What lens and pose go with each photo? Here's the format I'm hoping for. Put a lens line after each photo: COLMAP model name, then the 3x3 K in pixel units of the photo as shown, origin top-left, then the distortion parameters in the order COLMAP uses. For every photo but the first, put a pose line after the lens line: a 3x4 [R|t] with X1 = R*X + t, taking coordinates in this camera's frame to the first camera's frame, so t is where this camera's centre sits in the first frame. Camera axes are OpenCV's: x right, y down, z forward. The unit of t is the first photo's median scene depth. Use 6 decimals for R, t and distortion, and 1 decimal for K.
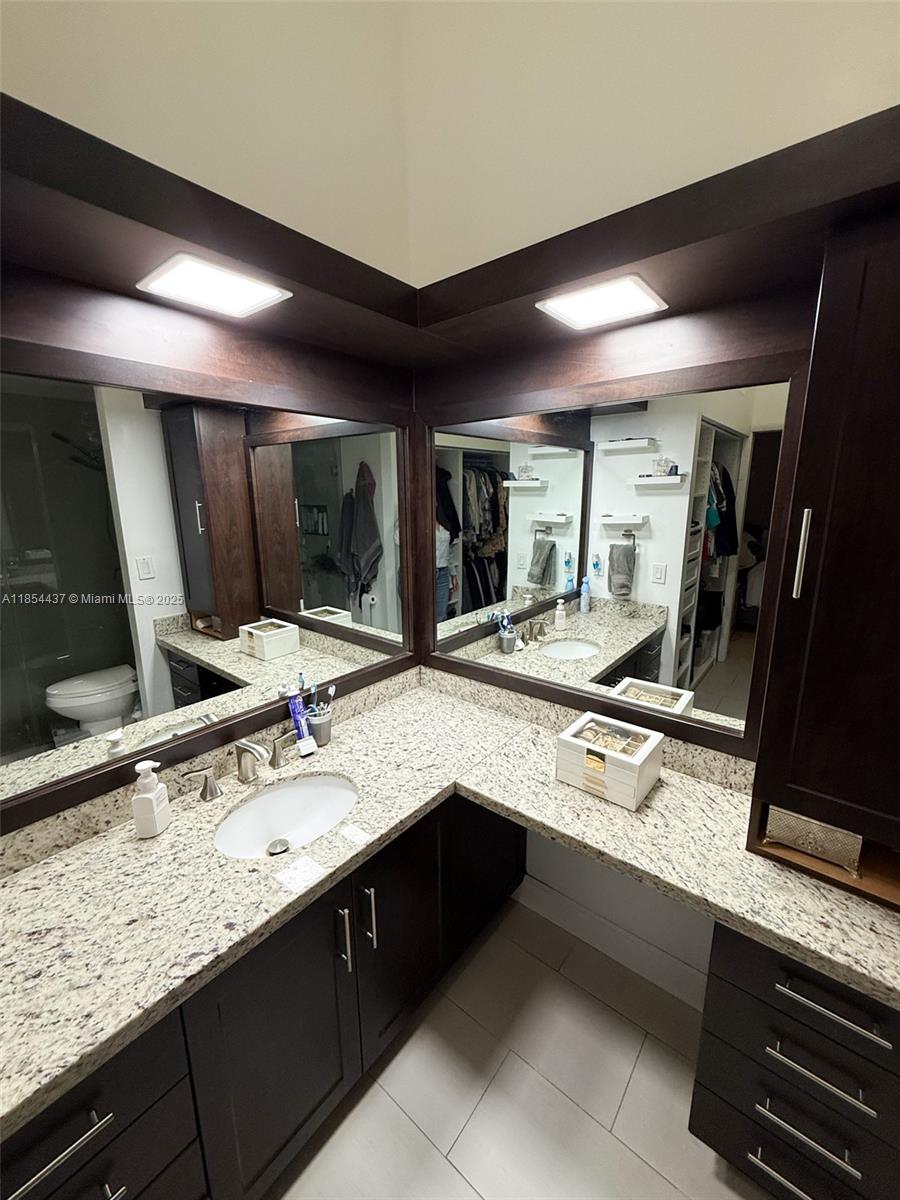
lens RADIAL K [[473.7, 0, 455.8], [0, 473.7, 607.7], [0, 0, 1]] dist [-0.002547, 0.000936]
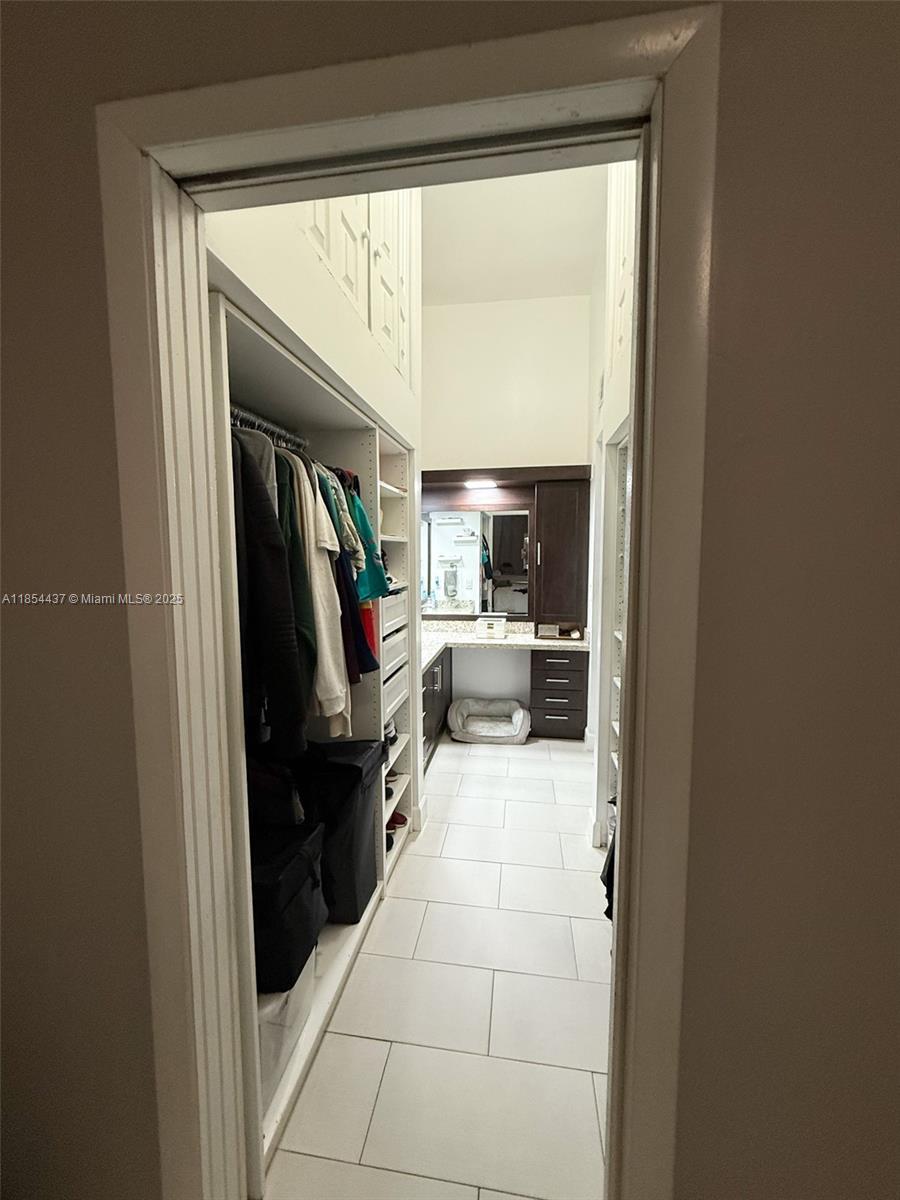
lens RADIAL K [[473.7, 0, 451.7], [0, 473.7, 594.2], [0, 0, 1]] dist [-0.002547, 0.000936]
pose [[0.868158, -0.042394, 0.494474, -0.620135], [0.115480, 0.986253, -0.118194, 0.197105], [-0.482666, 0.159712, 0.861119, -0.675106]]
